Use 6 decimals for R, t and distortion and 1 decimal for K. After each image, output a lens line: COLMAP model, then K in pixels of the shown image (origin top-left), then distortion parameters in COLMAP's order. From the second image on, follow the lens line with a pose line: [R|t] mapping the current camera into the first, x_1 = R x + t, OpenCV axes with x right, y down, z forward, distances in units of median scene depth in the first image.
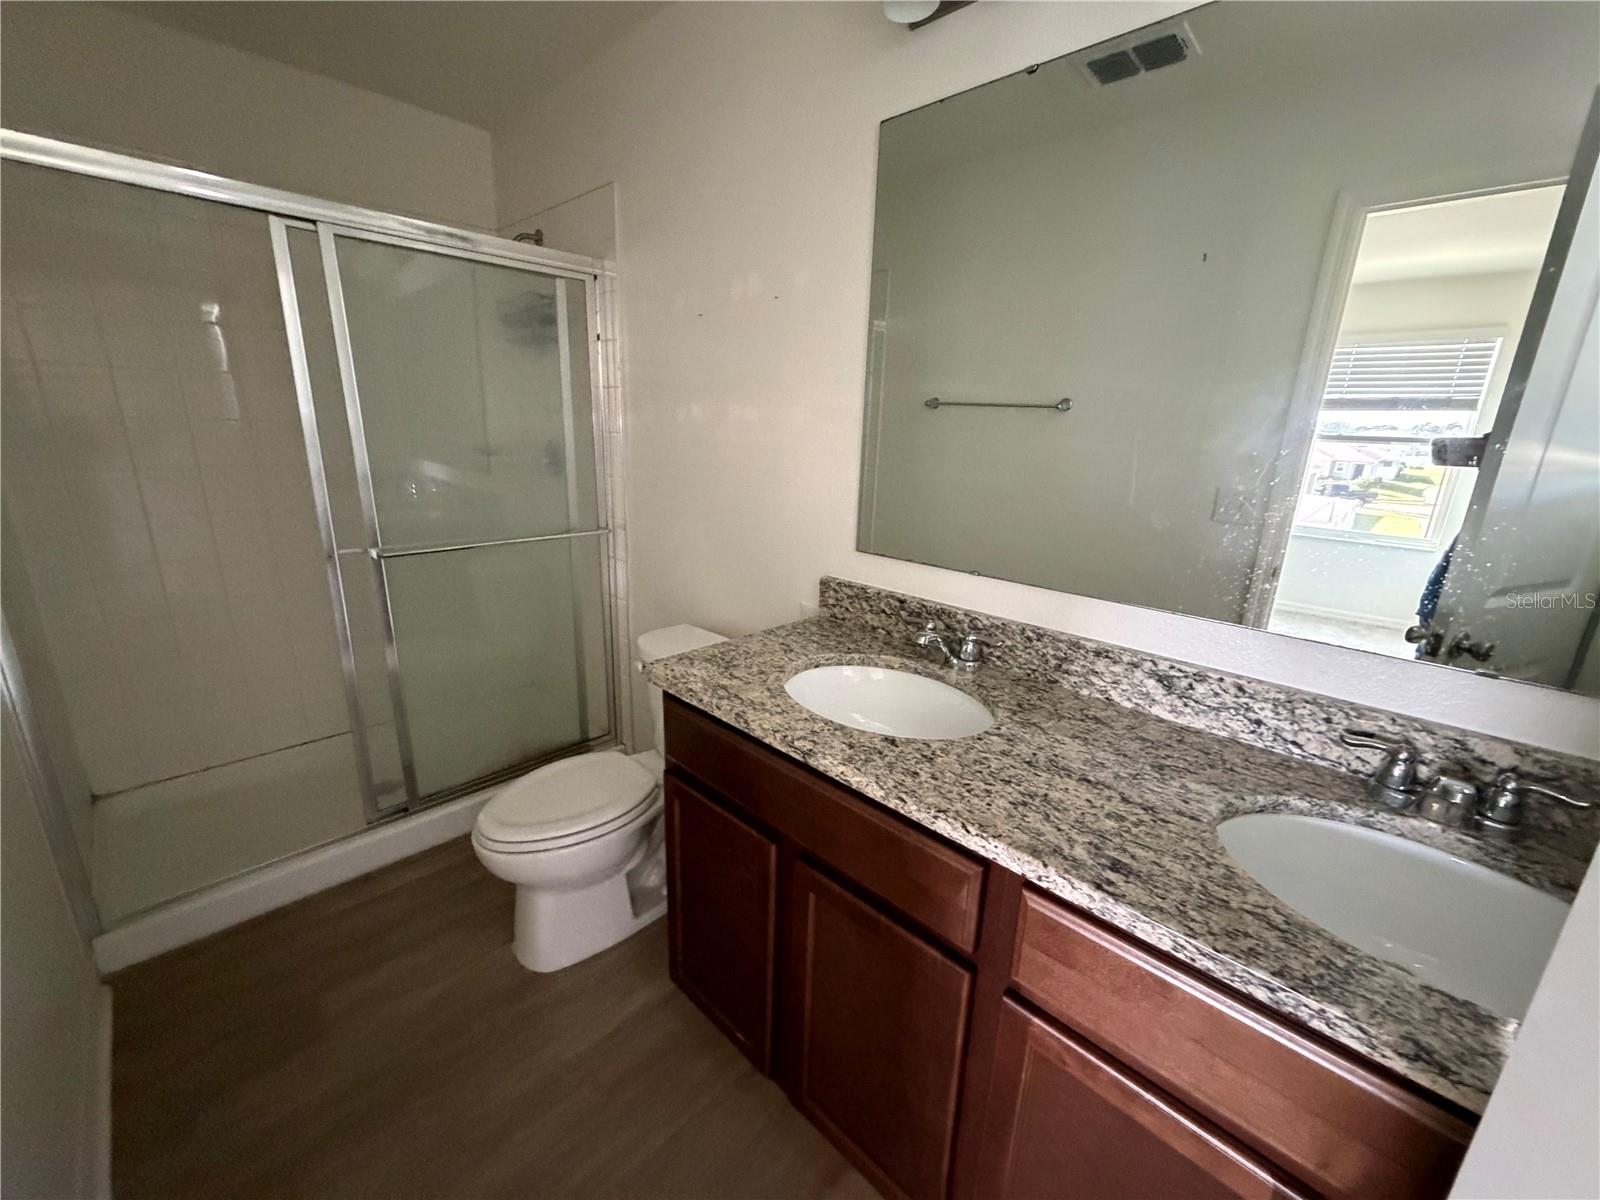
lens RADIAL K [[637.1, 0, 792.5], [0, 637.1, 601.4], [0, 0, 1]] dist [-0.000607, -0.000101]
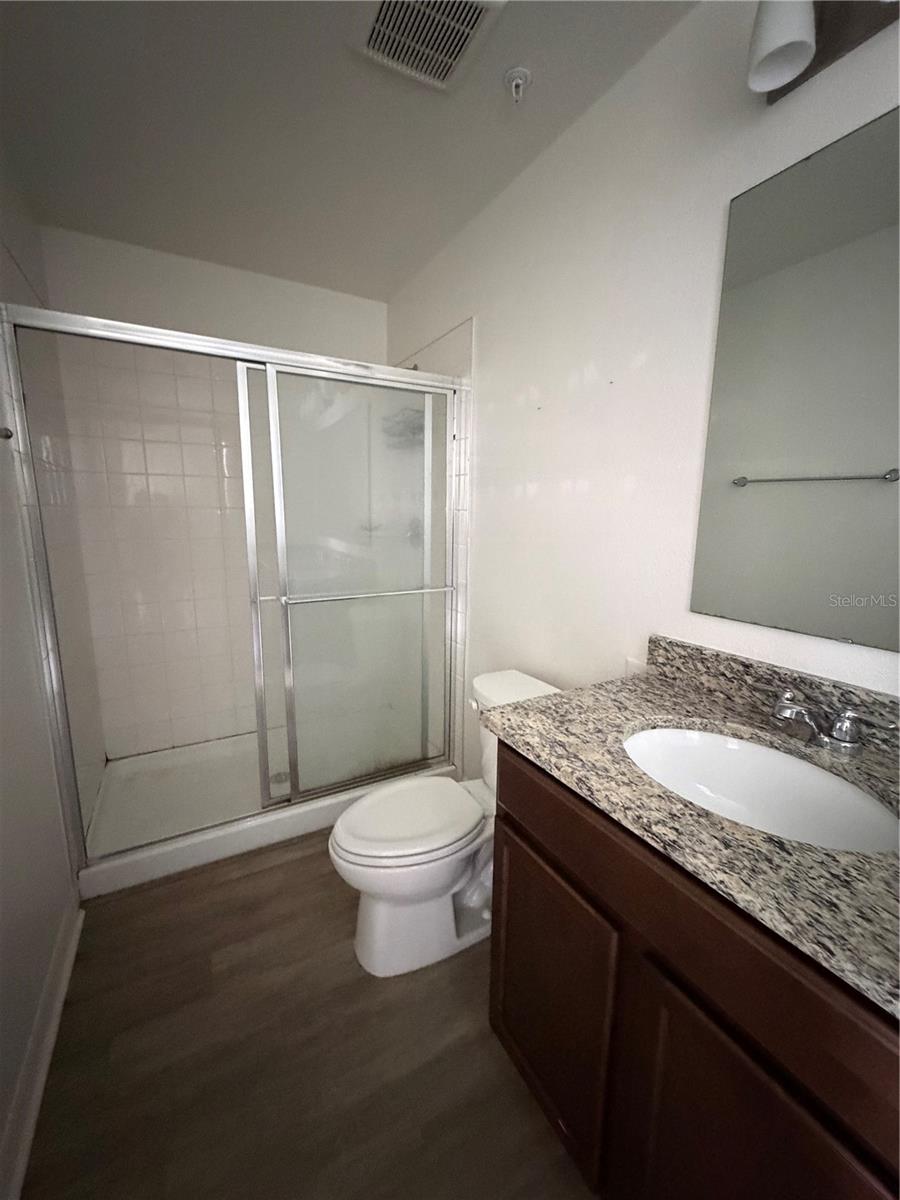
lens RADIAL K [[477.8, 0, 447.4], [0, 477.8, 593.5], [0, 0, 1]] dist [-0.000607, -0.000101]
pose [[0.959454, 0.026131, -0.280652, -0.055272], [-0.056710, 0.993229, -0.101394, -0.008451], [0.276102, 0.113199, 0.954439, 0.161132]]
